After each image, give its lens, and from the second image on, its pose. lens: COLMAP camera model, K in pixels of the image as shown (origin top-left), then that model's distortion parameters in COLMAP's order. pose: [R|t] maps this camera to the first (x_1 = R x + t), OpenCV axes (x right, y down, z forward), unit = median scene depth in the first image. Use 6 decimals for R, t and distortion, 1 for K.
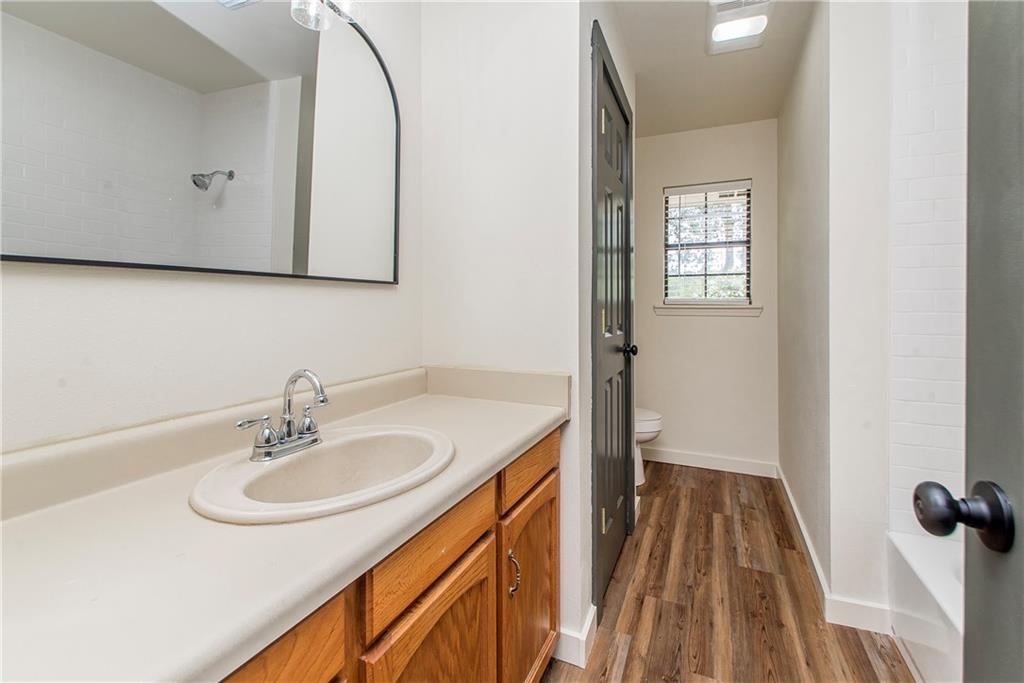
lens RADIAL K [[450.7, 0, 518.2], [0, 450.7, 310.3], [0, 0, 1]] dist [0.015645, -0.006096]
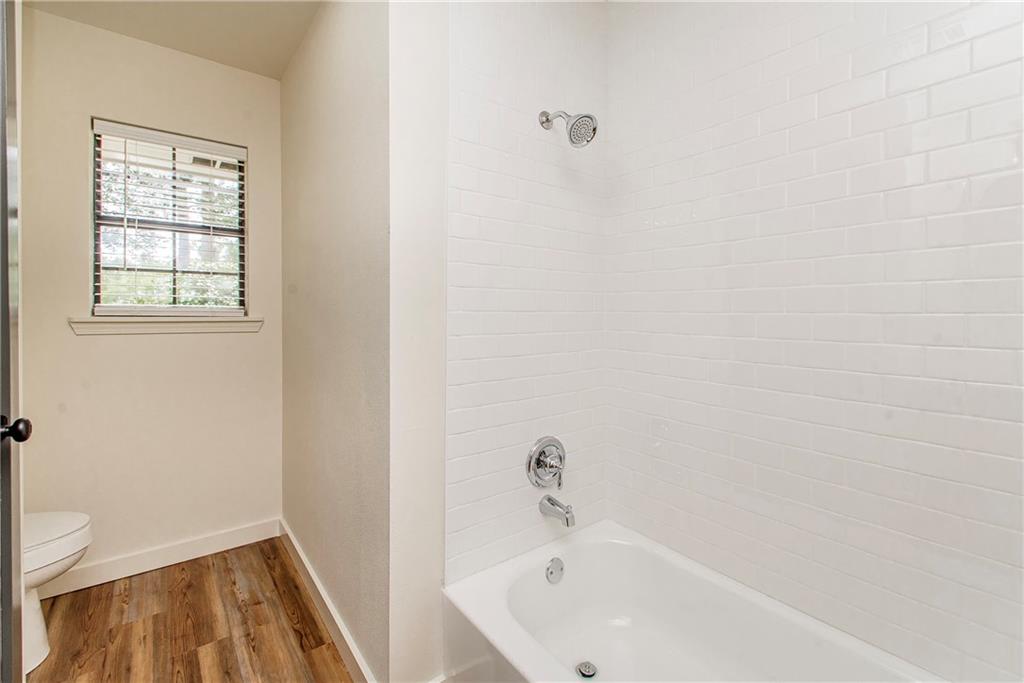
lens RADIAL K [[450.7, 0, 518.2], [0, 450.7, 310.3], [0, 0, 1]] dist [0.015645, -0.006096]
pose [[0.468972, -0.002633, 0.883209, 0.066602], [0.000108, 0.999996, 0.002924, -0.024870], [-0.883213, -0.001276, 0.468970, 0.259855]]
